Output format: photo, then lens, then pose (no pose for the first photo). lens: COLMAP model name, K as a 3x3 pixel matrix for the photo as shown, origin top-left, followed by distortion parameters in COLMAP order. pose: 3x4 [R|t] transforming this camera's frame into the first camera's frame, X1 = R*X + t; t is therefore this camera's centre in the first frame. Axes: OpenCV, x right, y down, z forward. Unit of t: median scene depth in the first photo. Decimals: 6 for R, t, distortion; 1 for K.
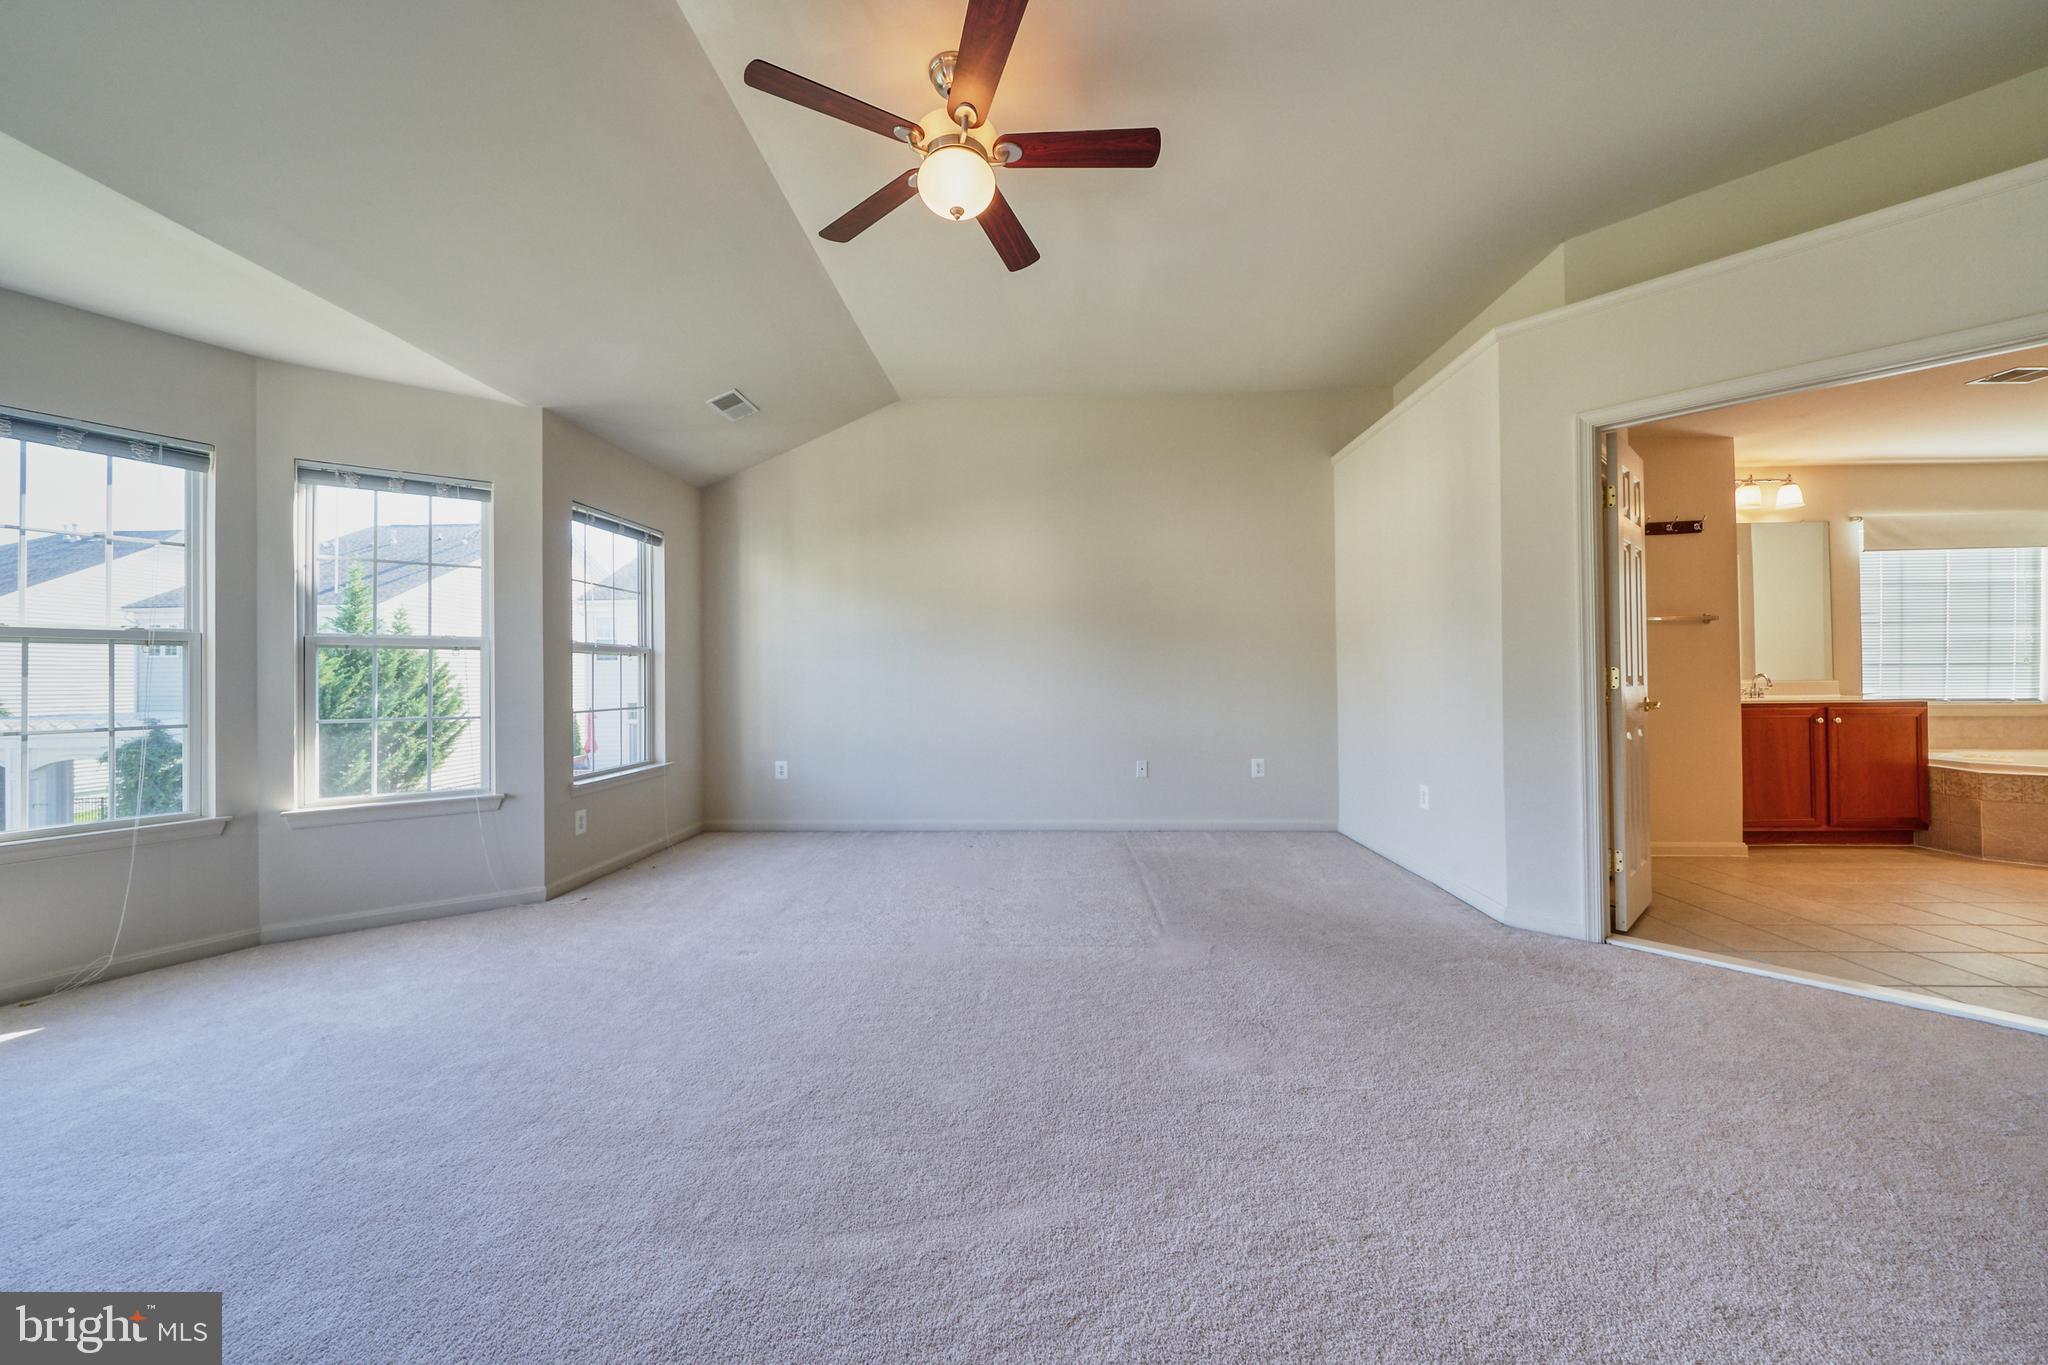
lens RADIAL K [[703.9, 0, 1018.2], [0, 703.9, 691.3], [0, 0, 1]] dist [0.000814, 0.000081]
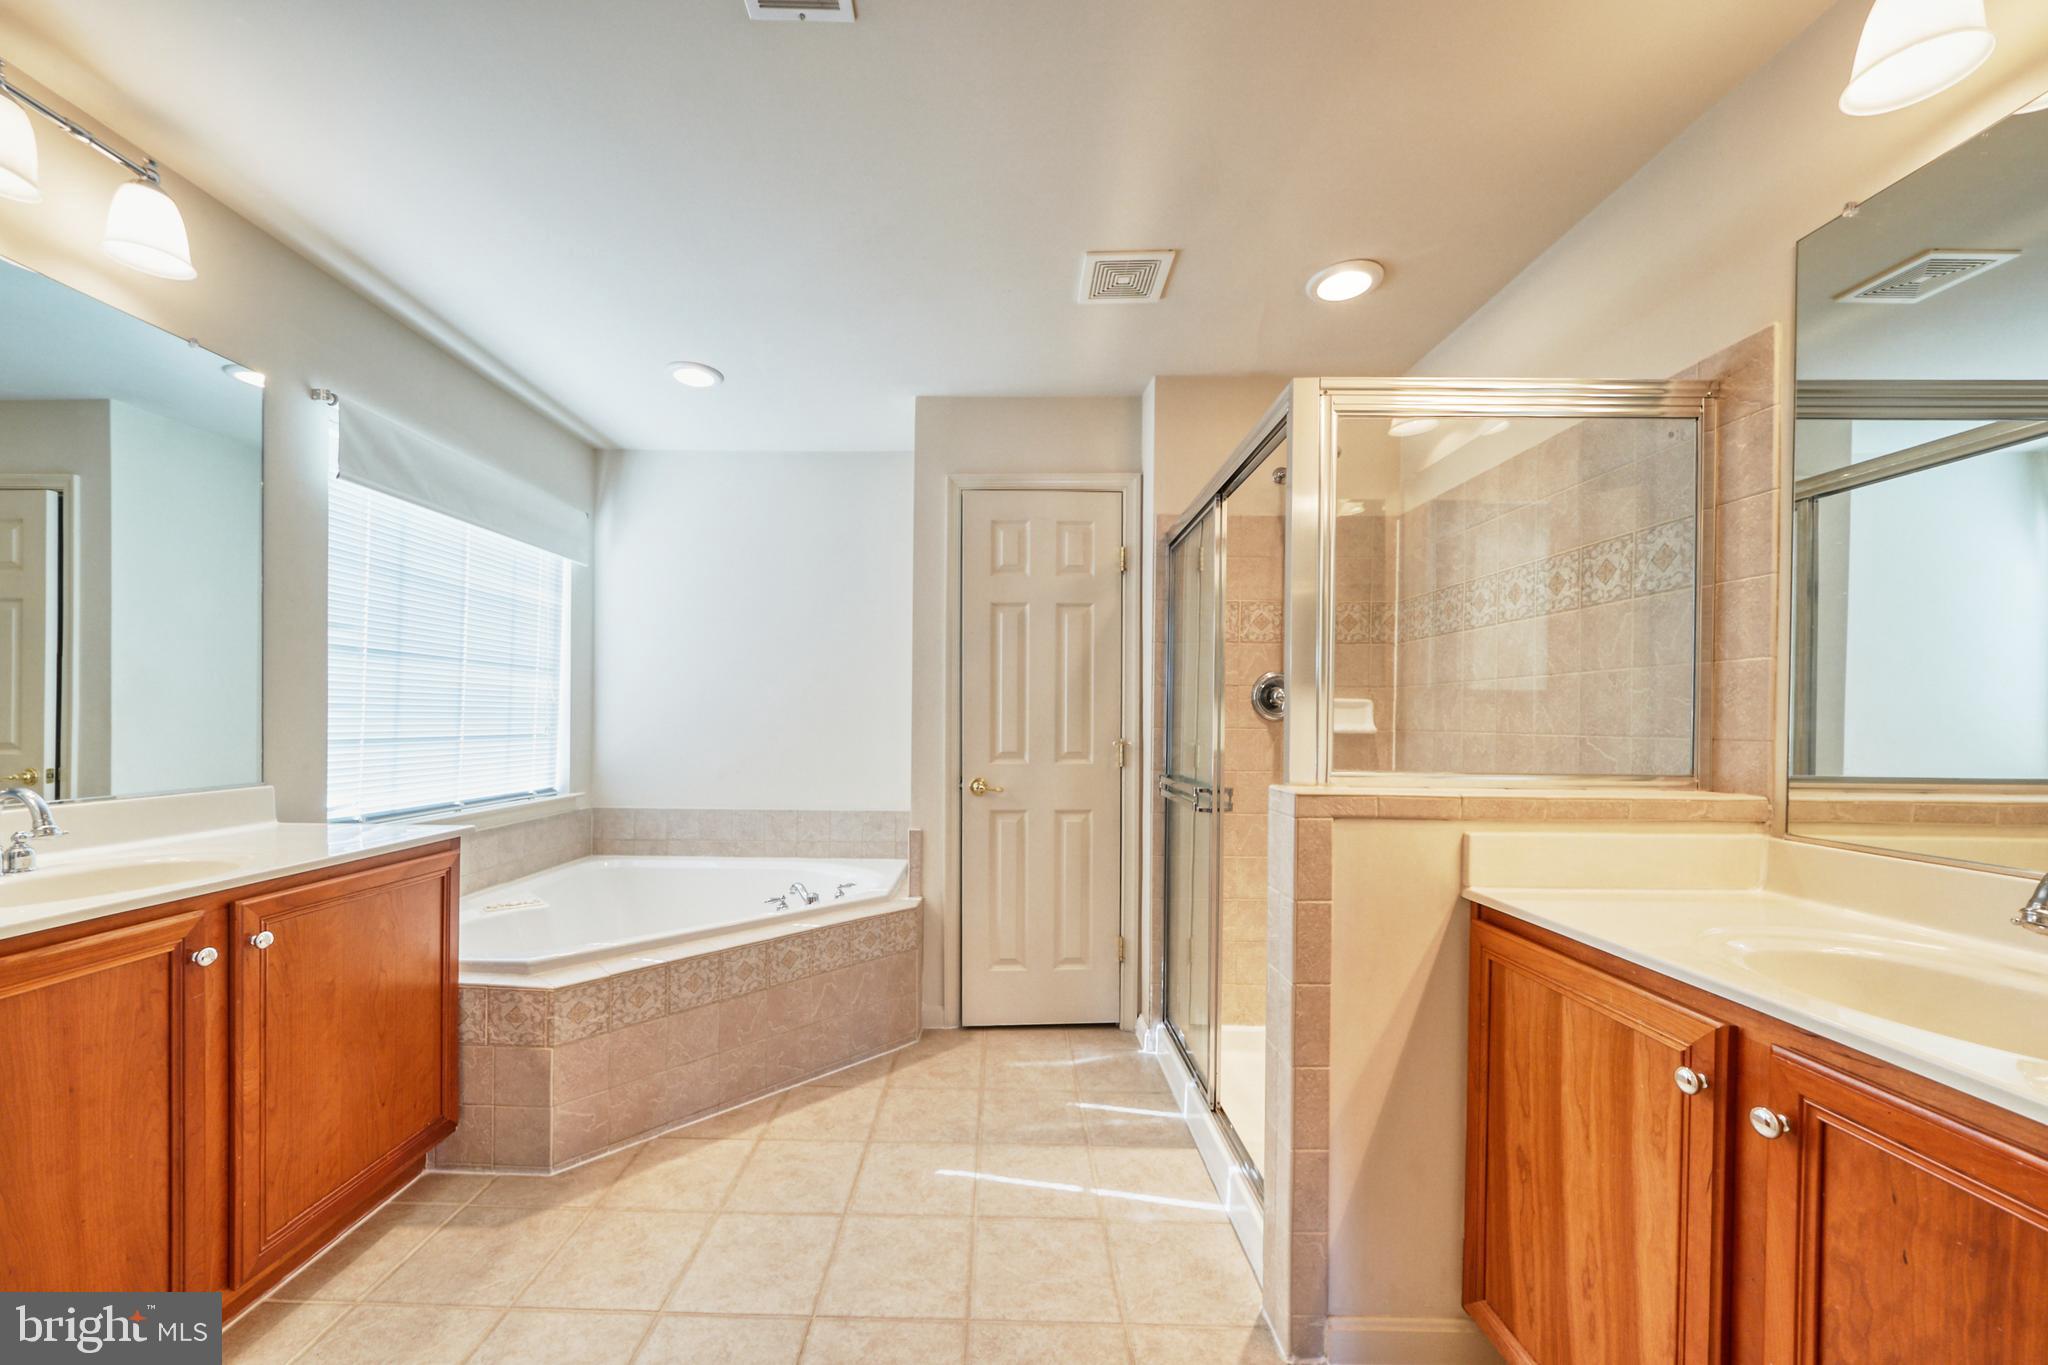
lens RADIAL K [[716.2, 0, 1031.5], [0, 716.2, 698.2], [0, 0, 1]] dist [-0.006016, -0.000419]
pose [[-0.104134, 0.031589, 0.994061, 0.802980], [0.001664, 0.999500, -0.031587, -0.056335], [-0.994562, -0.001635, -0.104135, 0.687591]]
